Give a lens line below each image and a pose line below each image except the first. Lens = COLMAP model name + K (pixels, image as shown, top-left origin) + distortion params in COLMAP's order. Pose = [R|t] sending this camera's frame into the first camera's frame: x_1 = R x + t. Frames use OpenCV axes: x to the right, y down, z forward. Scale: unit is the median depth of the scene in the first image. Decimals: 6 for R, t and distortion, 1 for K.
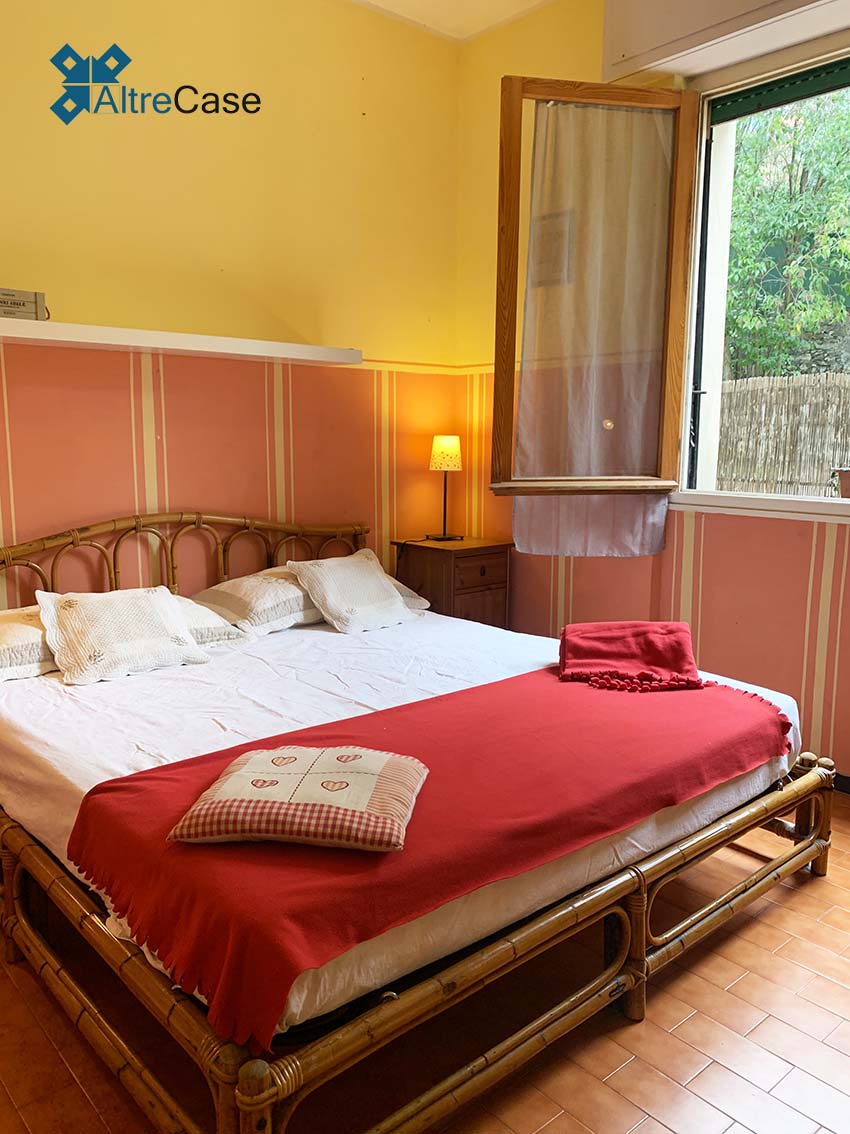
lens RADIAL K [[868.5, 0, 423.3], [0, 868.5, 561.3], [0, 0, 1]] dist [0.052237, -0.076007]
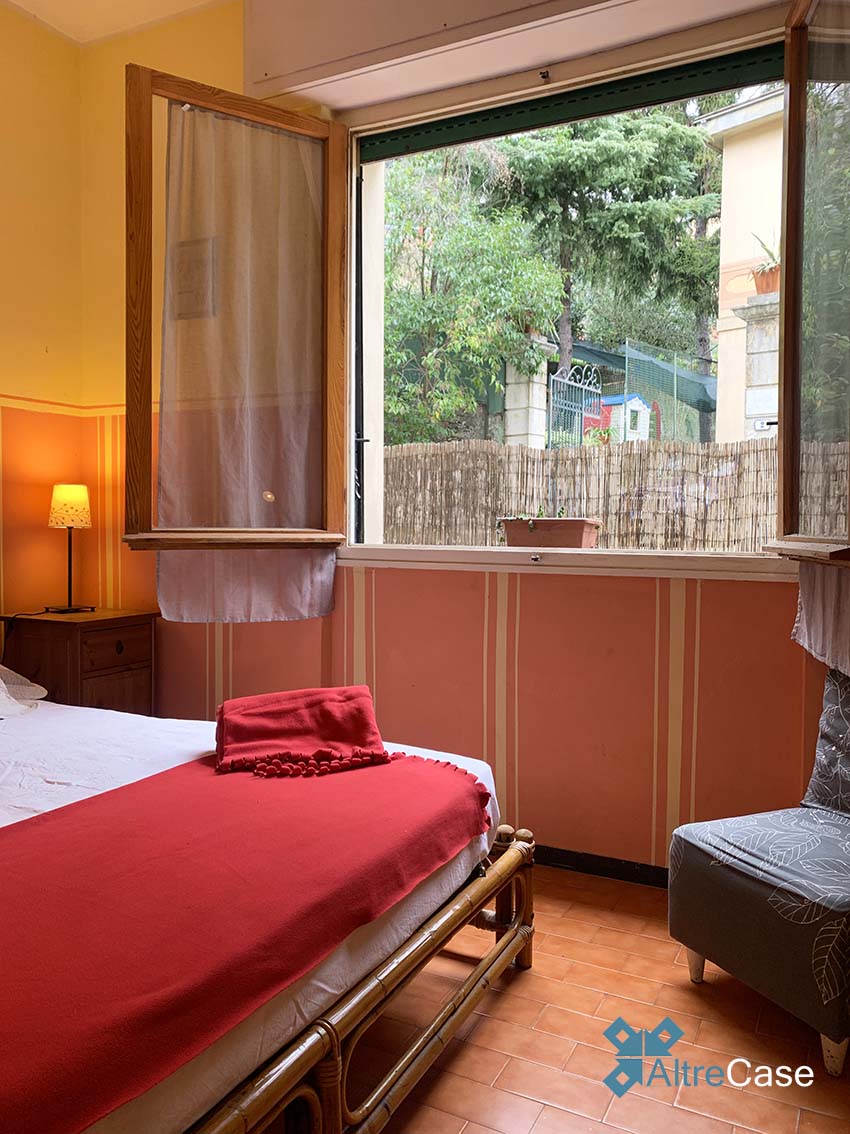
lens RADIAL K [[868.5, 0, 426.8], [0, 868.5, 558.7], [0, 0, 1]] dist [0.052237, -0.076007]
pose [[0.924893, -0.014373, 0.379956, 0.035724], [0.052667, 0.994495, -0.090582, 0.026650], [-0.376563, 0.103790, 0.920559, 0.185268]]
